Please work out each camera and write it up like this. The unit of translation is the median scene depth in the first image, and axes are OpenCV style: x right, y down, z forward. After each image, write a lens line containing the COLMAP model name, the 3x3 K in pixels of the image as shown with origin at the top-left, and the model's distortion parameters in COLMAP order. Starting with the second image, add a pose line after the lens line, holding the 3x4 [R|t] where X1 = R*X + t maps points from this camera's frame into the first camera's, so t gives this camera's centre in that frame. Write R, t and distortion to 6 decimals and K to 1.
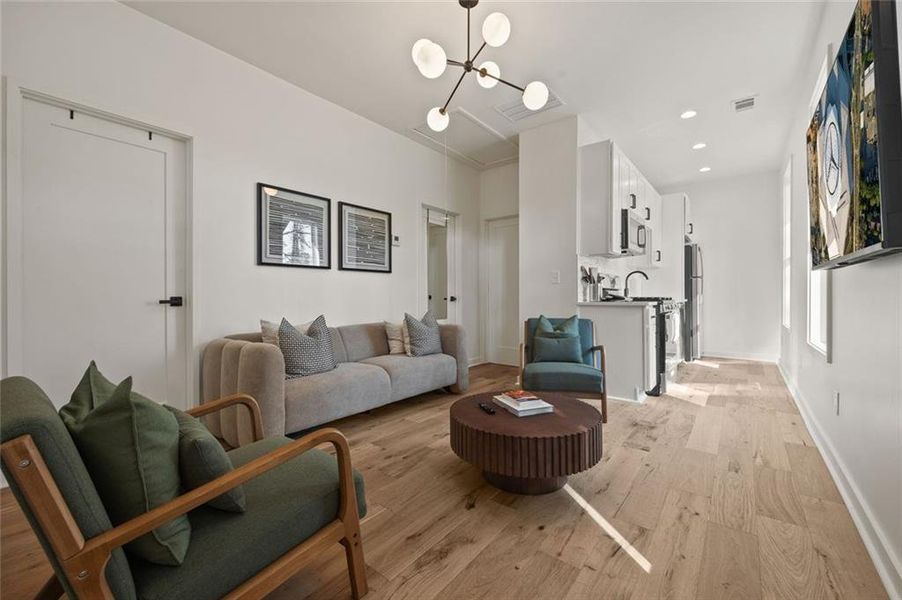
lens RADIAL K [[364.3, 0, 451.2], [0, 364.3, 297.6], [0, 0, 1]] dist [-0.002293, -0.000189]
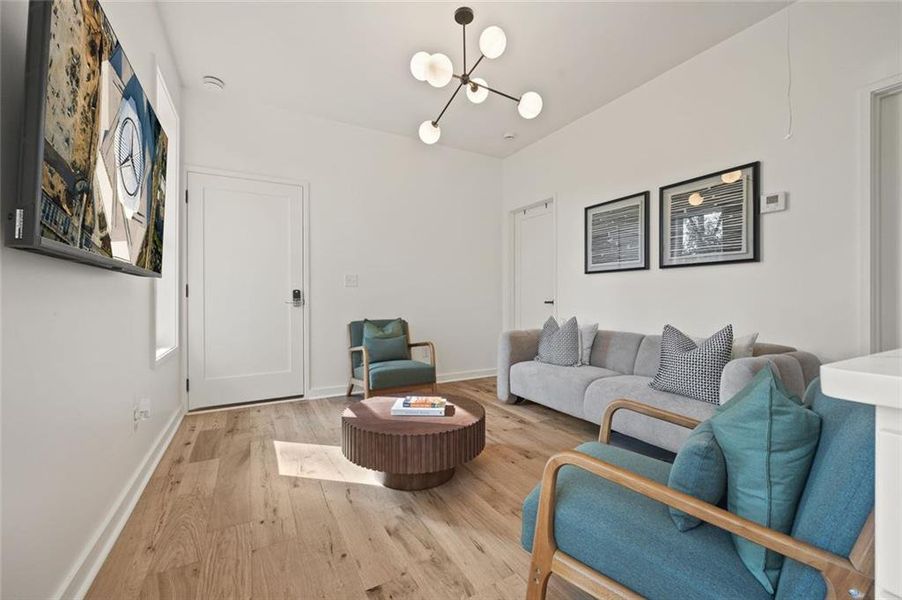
lens RADIAL K [[364.3, 0, 451.2], [0, 364.3, 297.6], [0, 0, 1]] dist [-0.002293, -0.000189]
pose [[-0.378490, 0.003751, -0.925598, 0.807657], [-0.002385, 0.999985, 0.005028, -0.014997], [0.925602, 0.004110, -0.378475, 1.069812]]
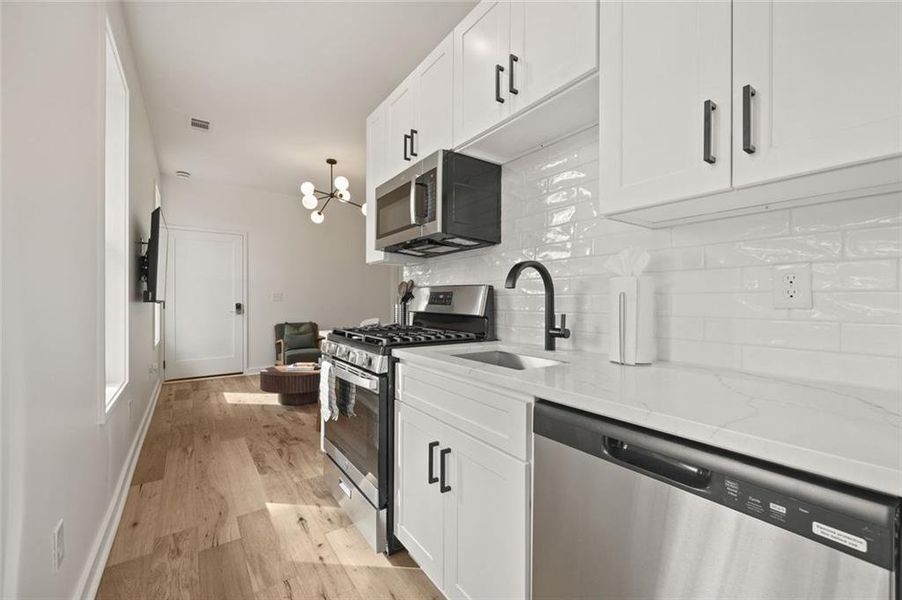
lens RADIAL K [[366.7, 0, 452.8], [0, 366.7, 301.9], [0, 0, 1]] dist [-0.000185, -0.000022]
pose [[-0.267597, 0.008593, -0.963493, 1.401355], [-0.007730, 0.999909, 0.011065, -0.071729], [0.963500, 0.010409, -0.267506, 1.701722]]
